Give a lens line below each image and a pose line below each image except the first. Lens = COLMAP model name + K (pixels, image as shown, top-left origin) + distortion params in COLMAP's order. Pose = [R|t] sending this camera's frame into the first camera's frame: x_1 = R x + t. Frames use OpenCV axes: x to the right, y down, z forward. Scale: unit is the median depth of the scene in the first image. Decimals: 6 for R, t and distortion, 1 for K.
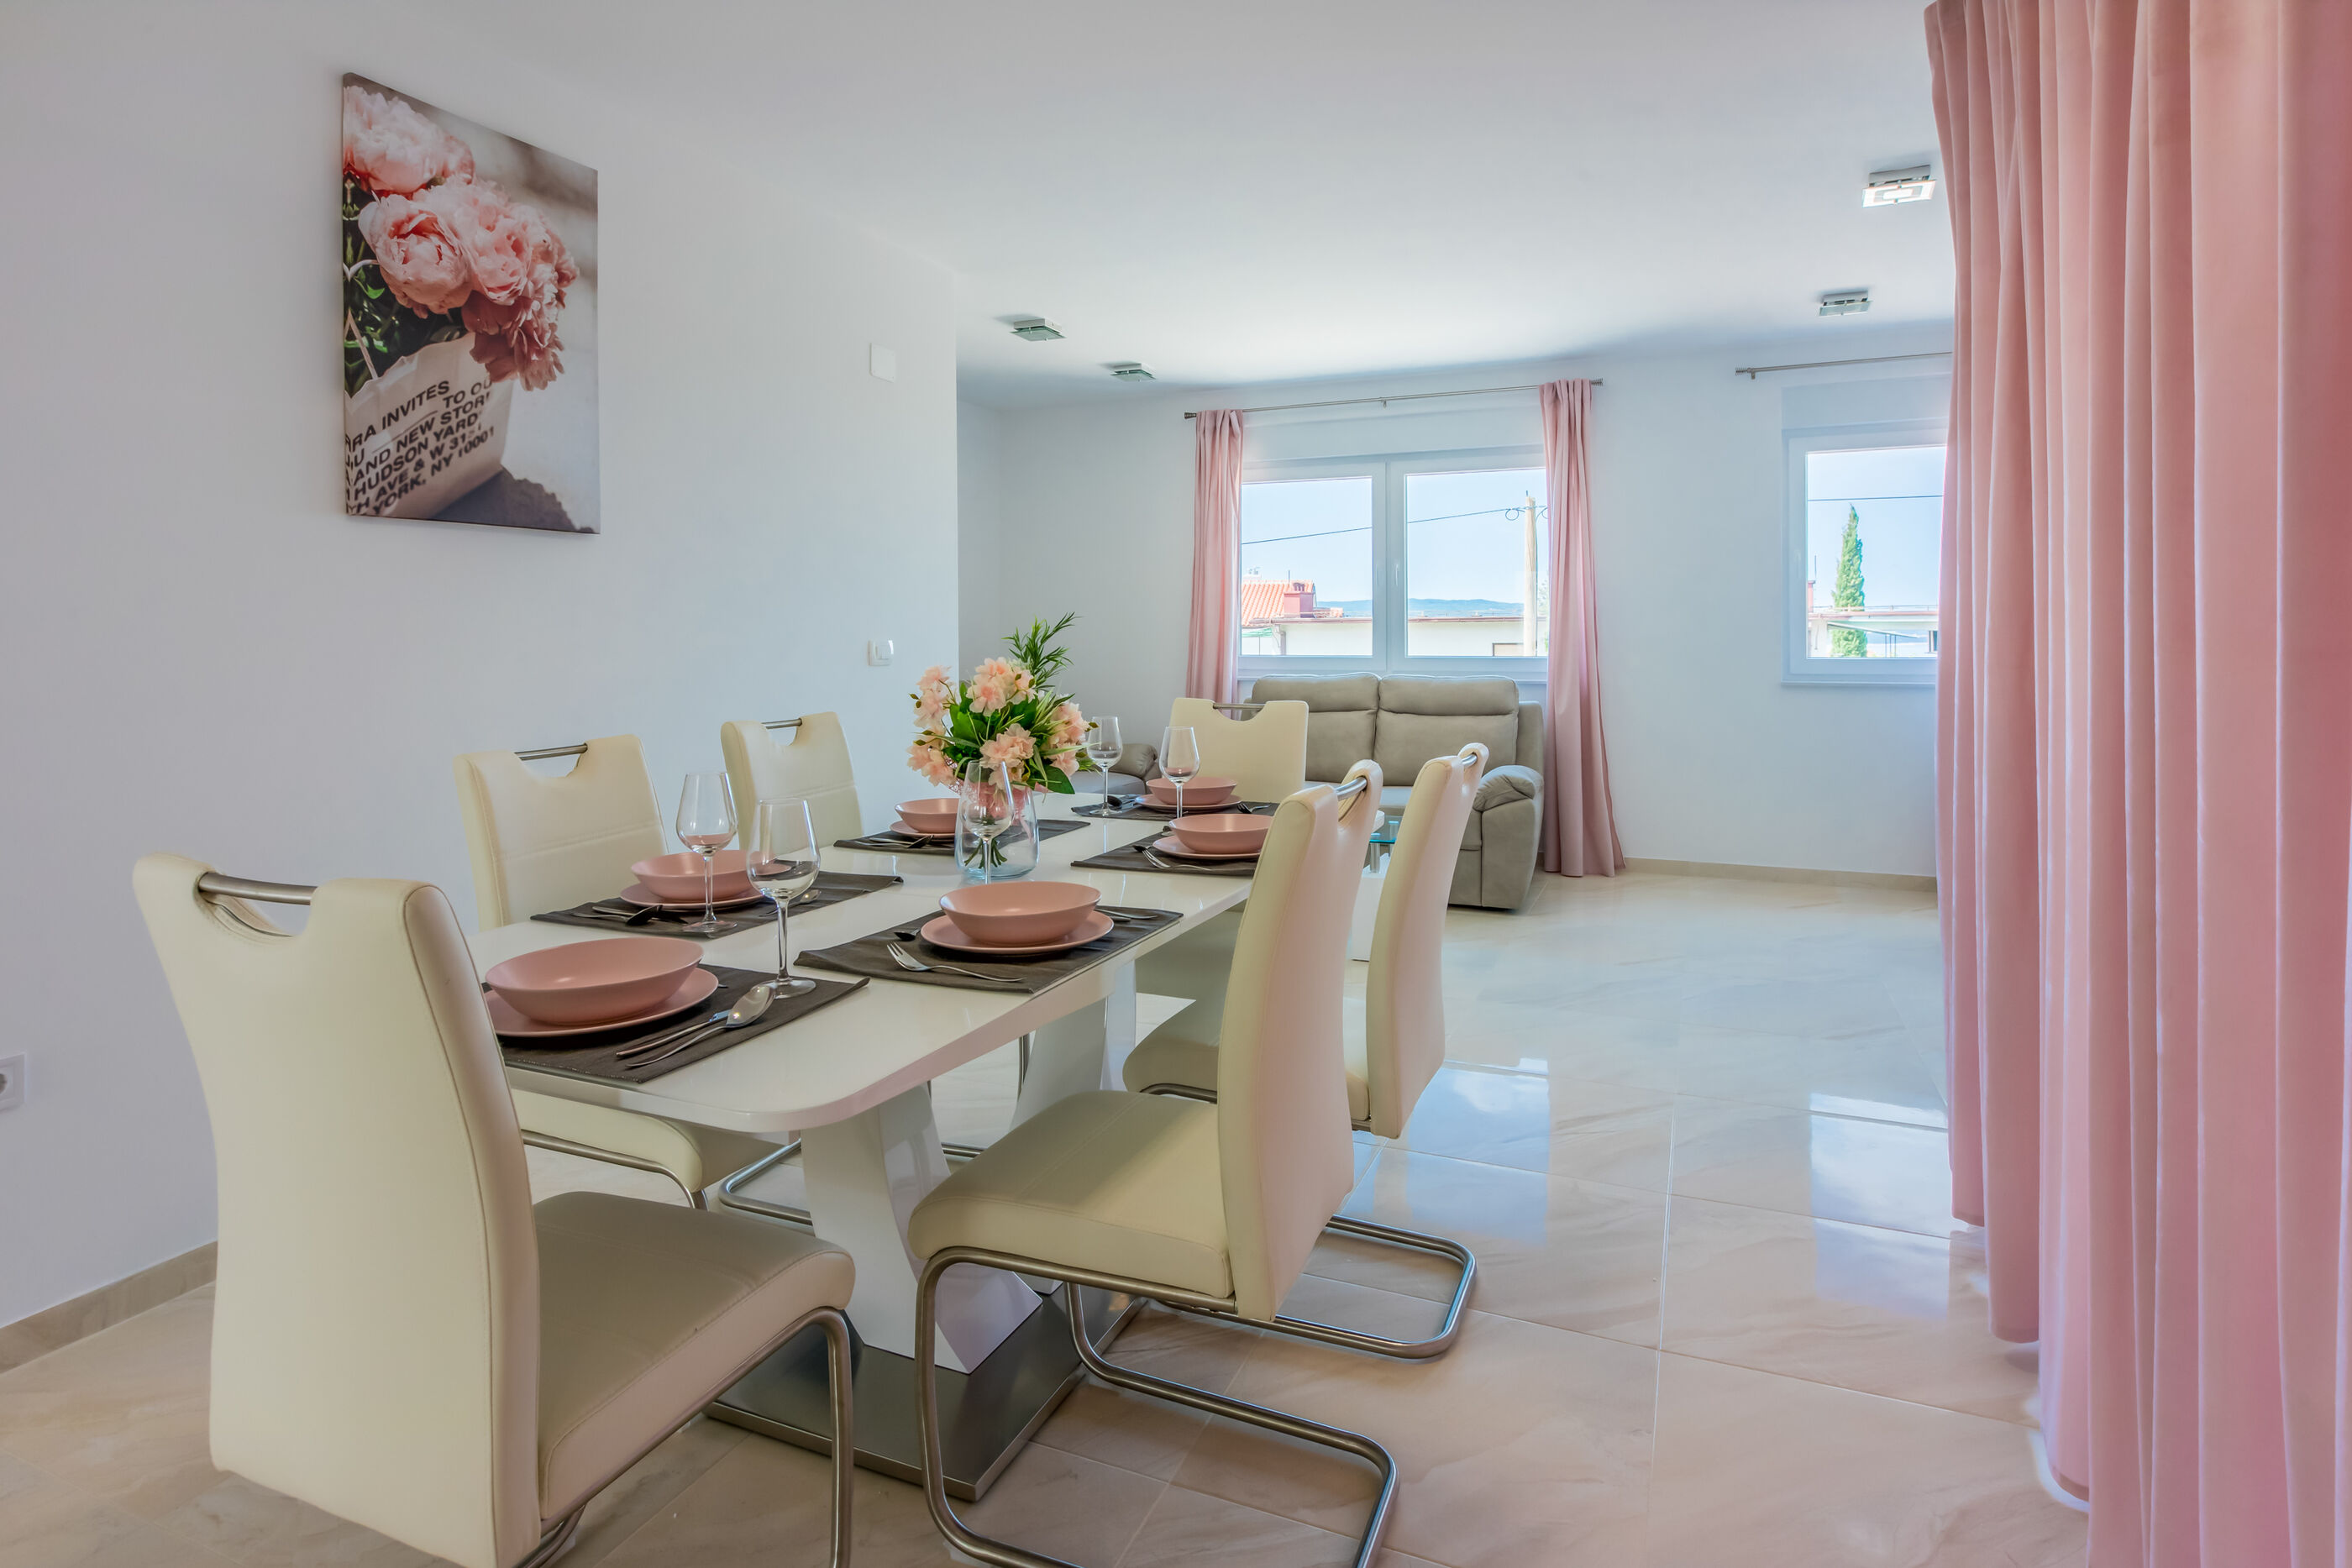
lens RADIAL K [[1224.0, 0, 1160.3], [0, 1224.0, 634.7], [0, 0, 1]] dist [0.008790, -0.000230]
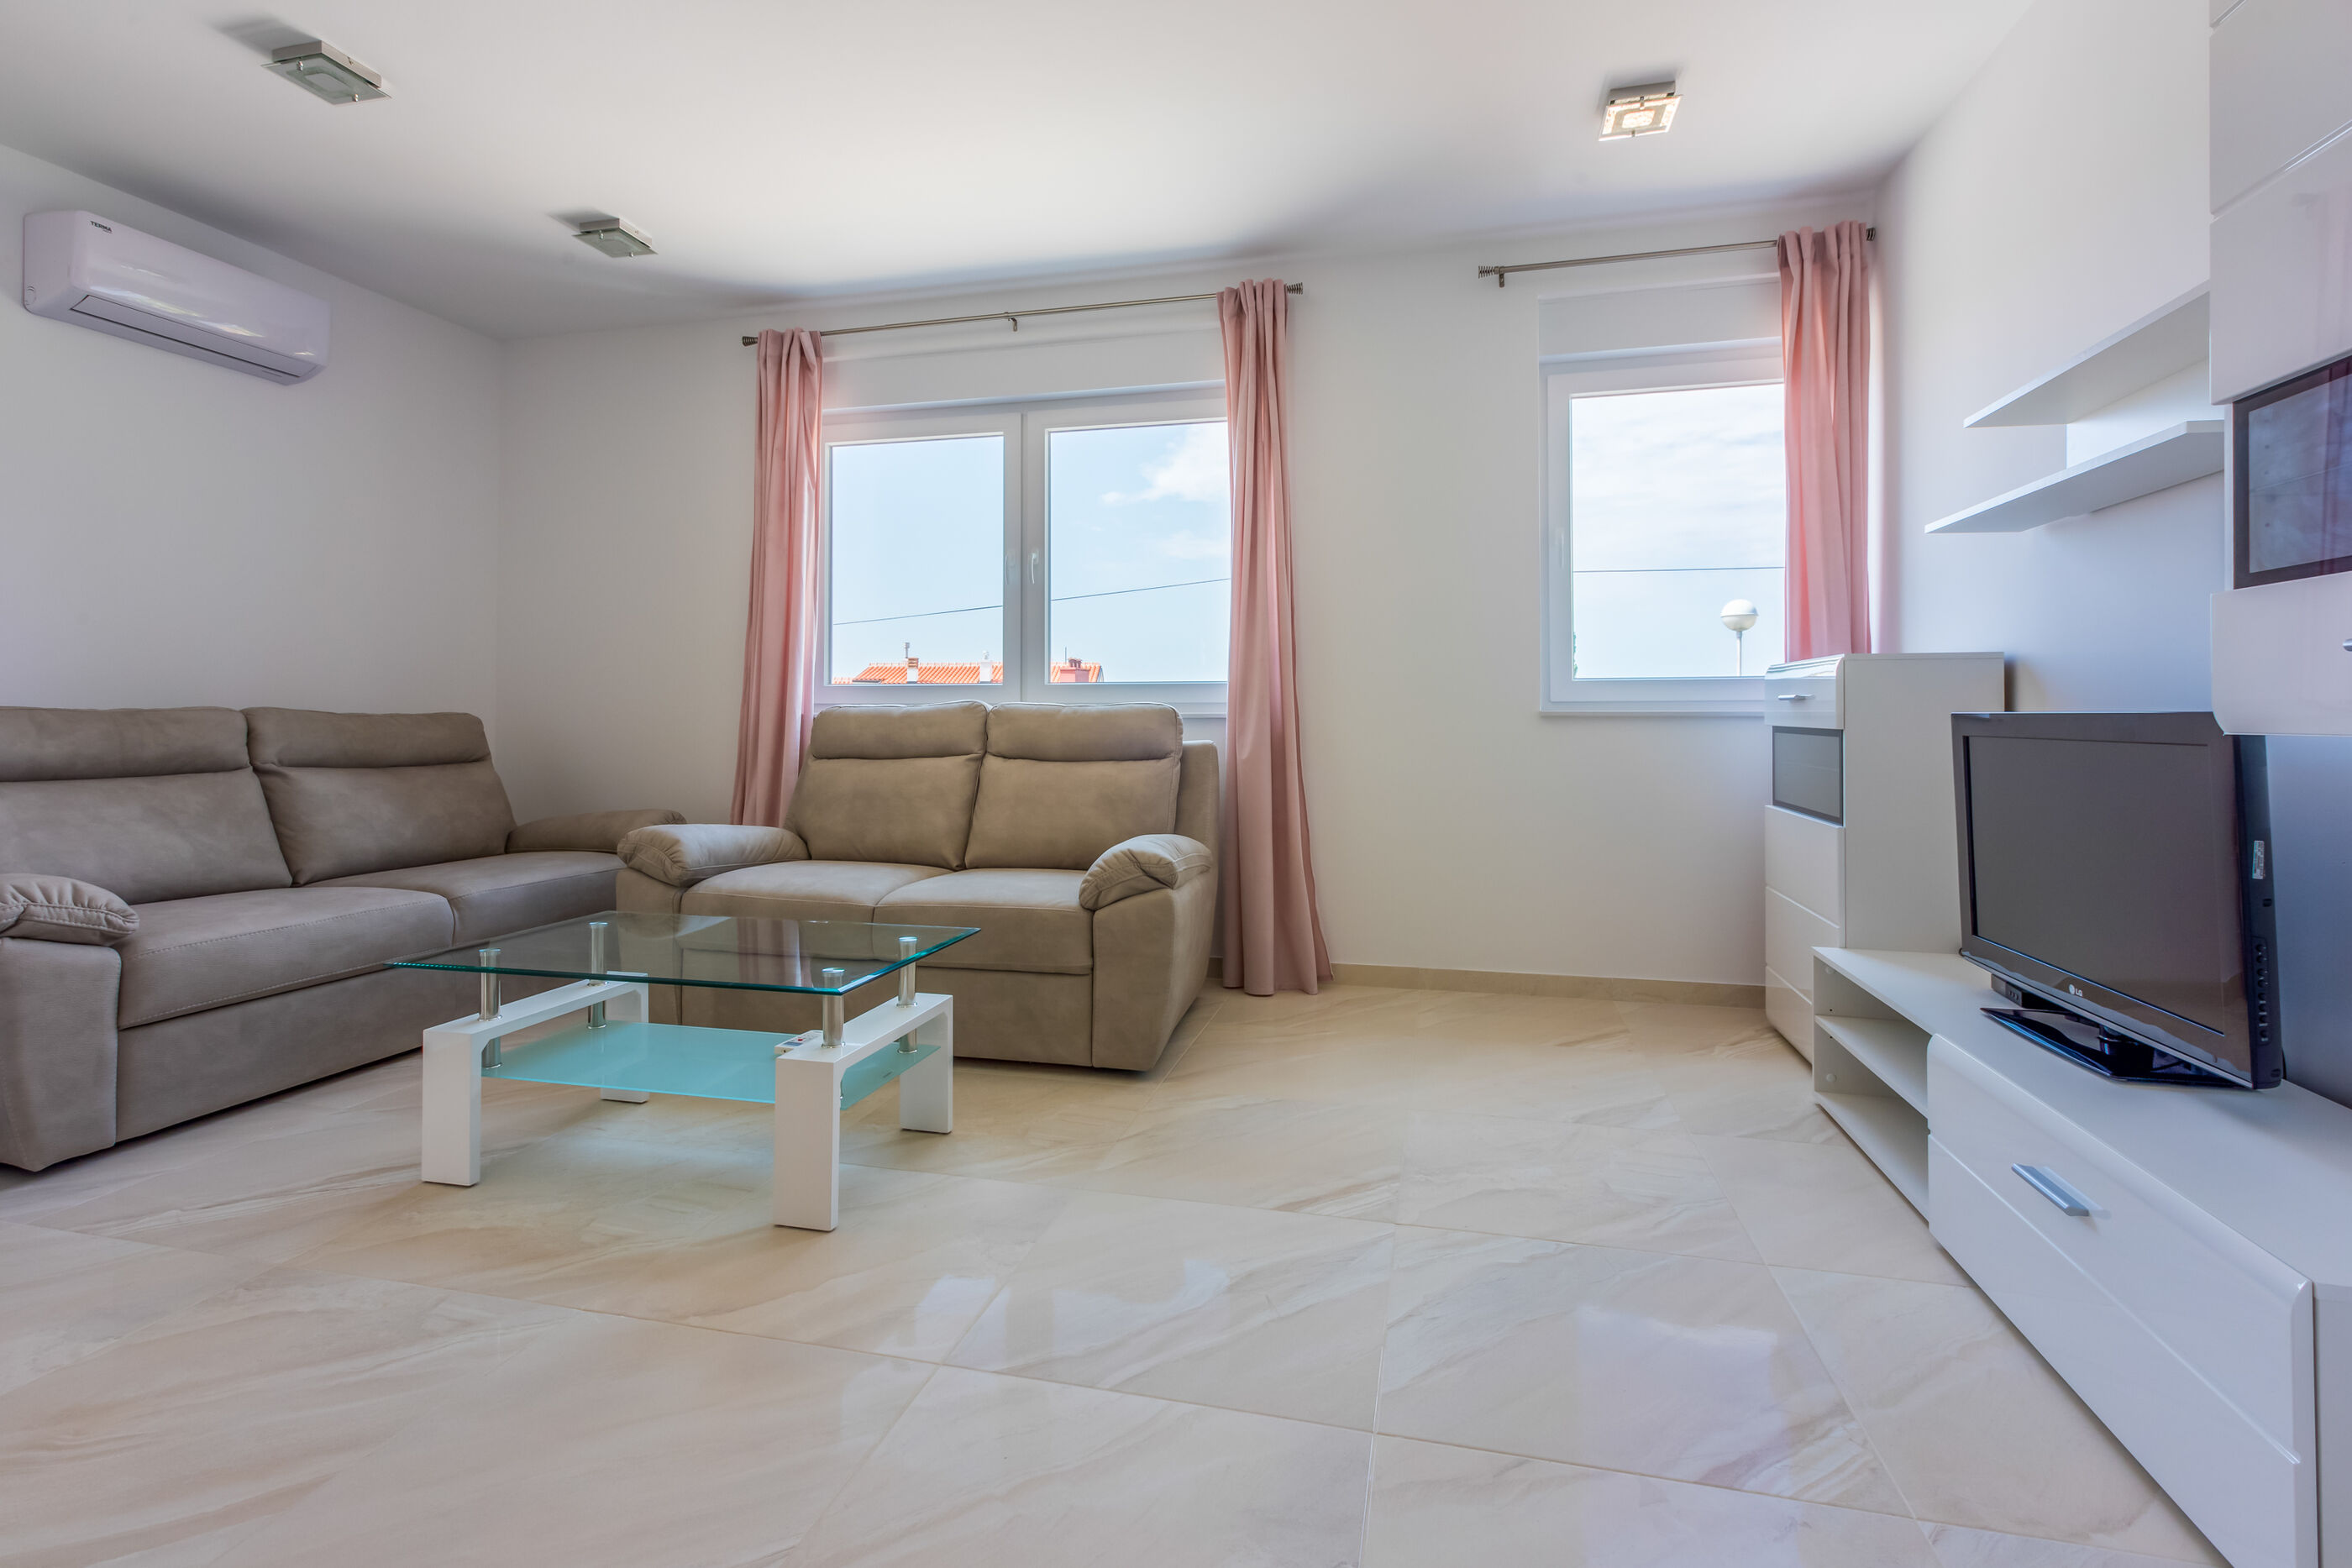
lens RADIAL K [[1101.3, 0, 1165.9], [0, 1101.3, 694.6], [0, 0, 1]] dist [0.002063, 0.000039]
pose [[0.986143, 0.007816, 0.165711, 0.368254], [-0.003966, 0.999715, -0.023548, 0.088213], [-0.165848, 0.022564, 0.985893, 0.803055]]
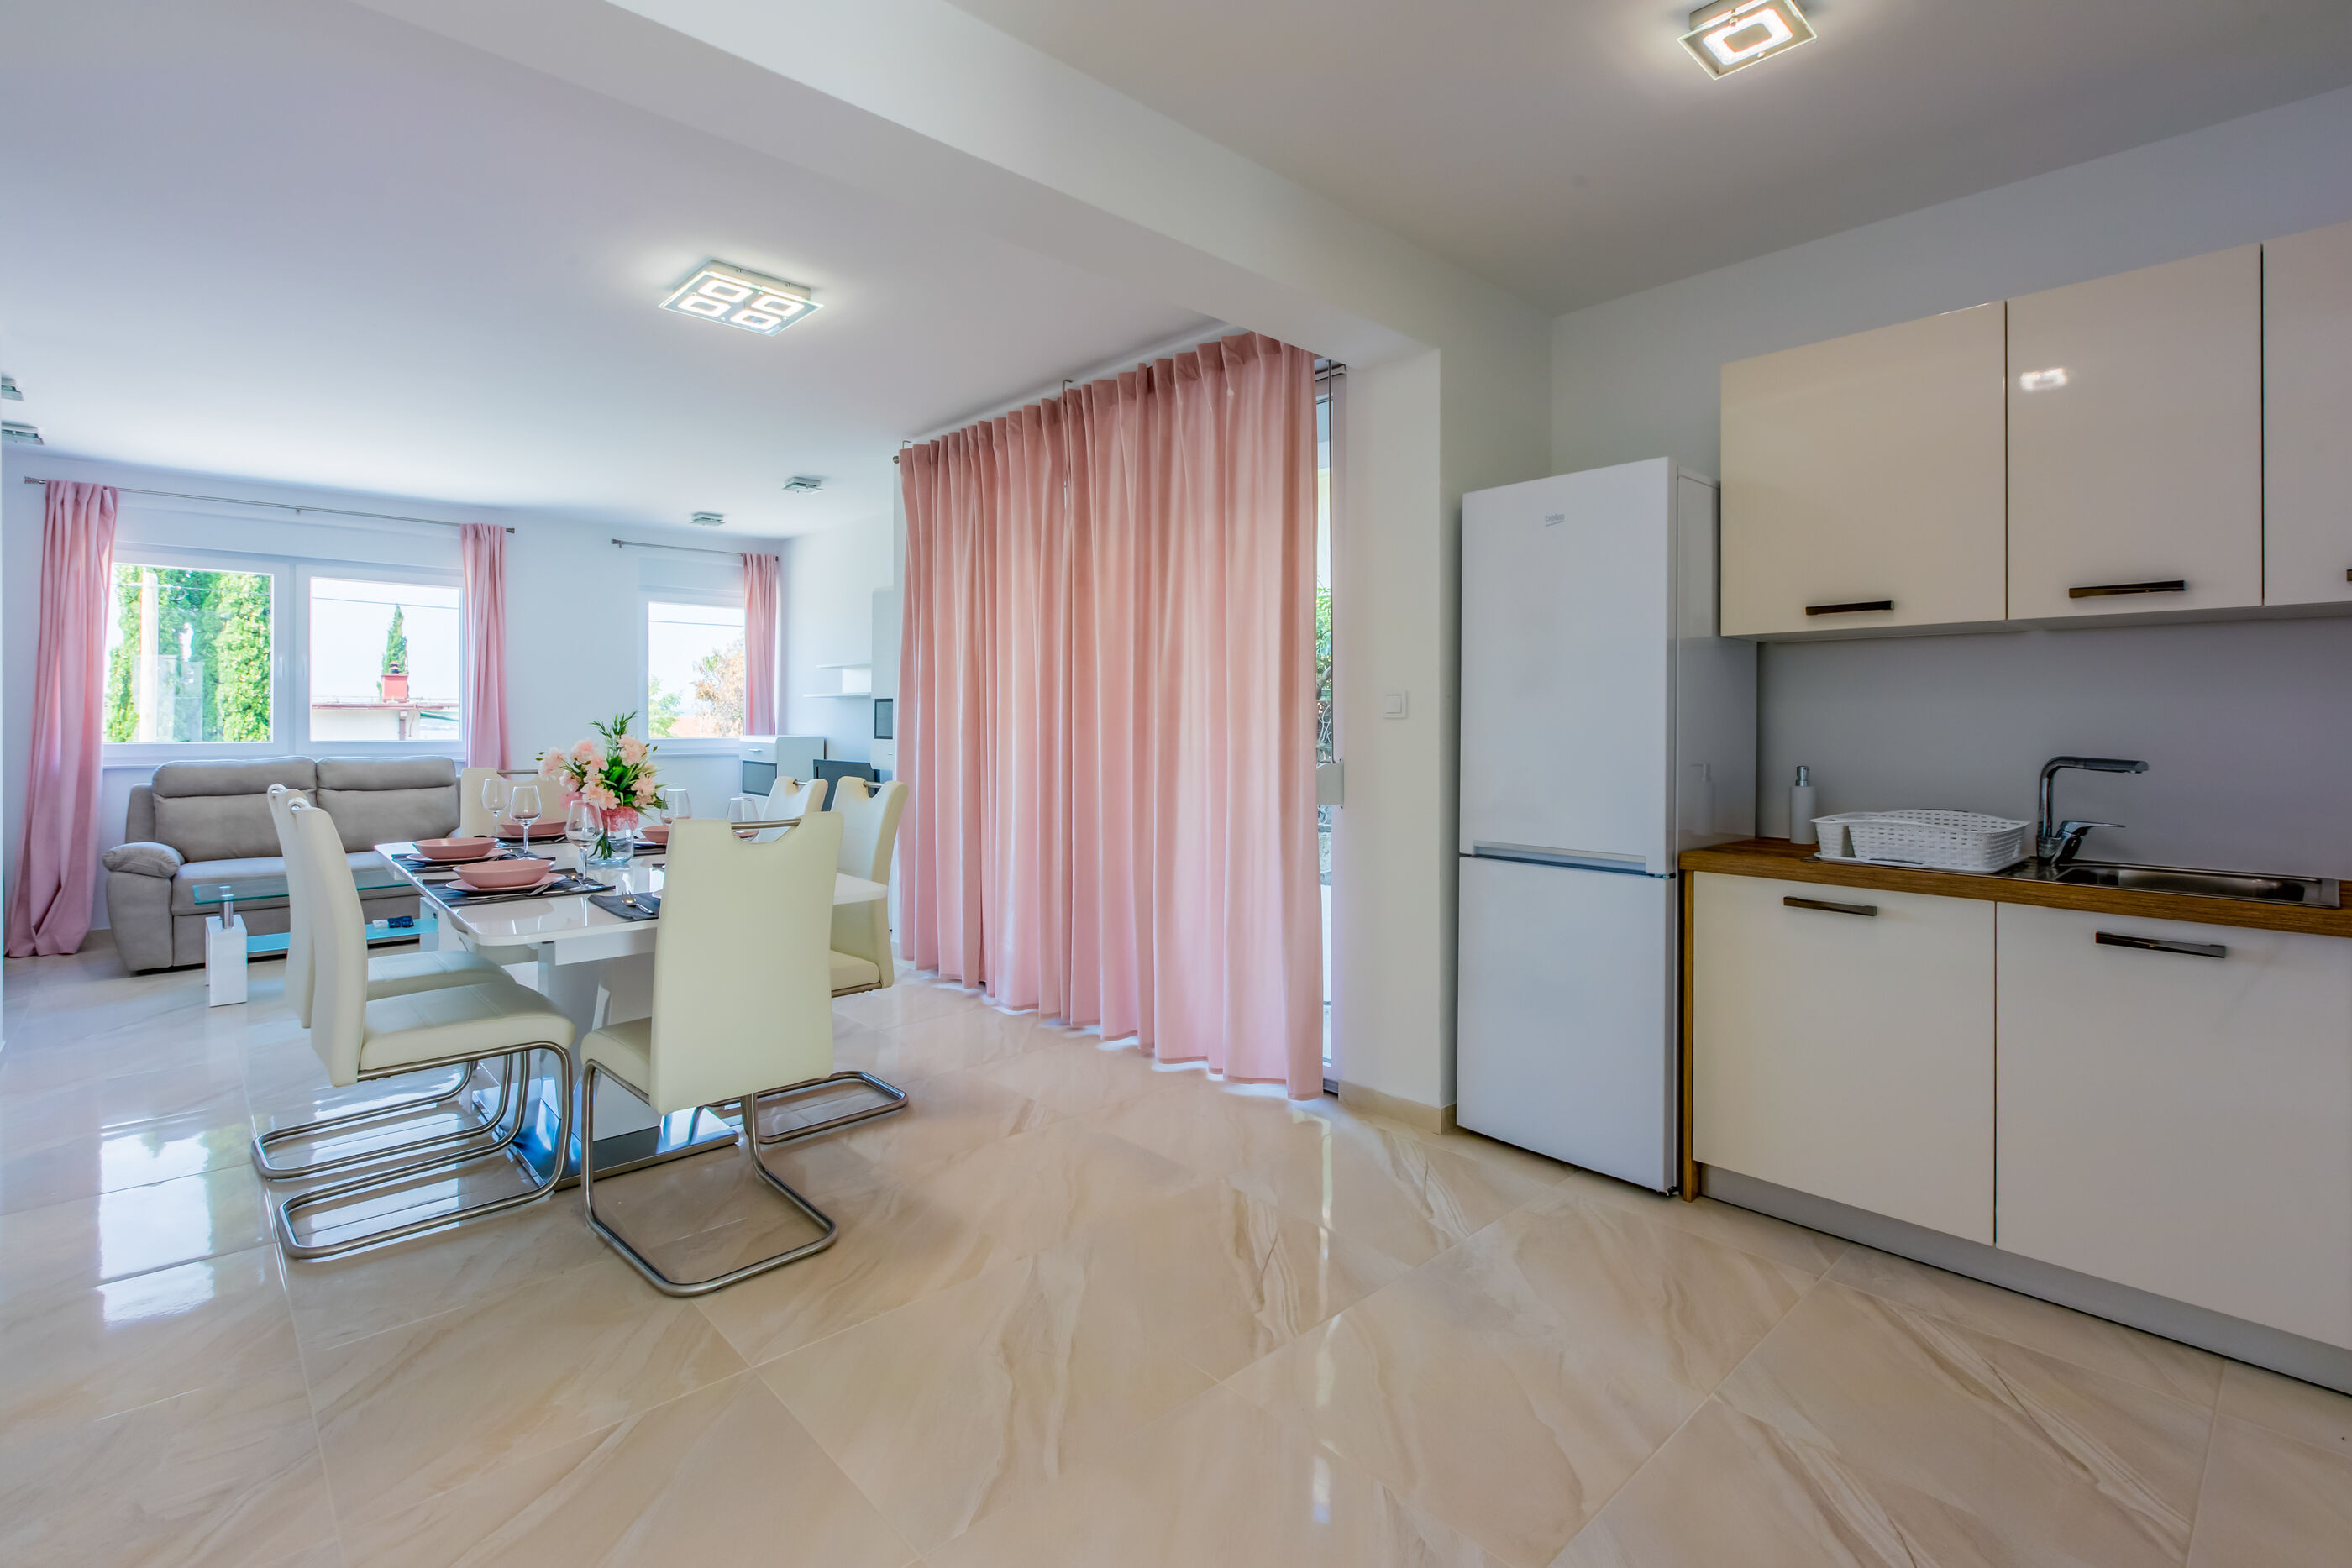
lens RADIAL K [[1094.6, 0, 1151.9], [0, 1094.6, 715.6], [0, 0, 1]] dist [0.000806, -0.000224]
pose [[0.407885, 0.010077, 0.912978, -0.892887], [-0.003416, 0.999949, -0.009511, 0.002519], [-0.913027, 0.000761, 0.407899, -0.222809]]
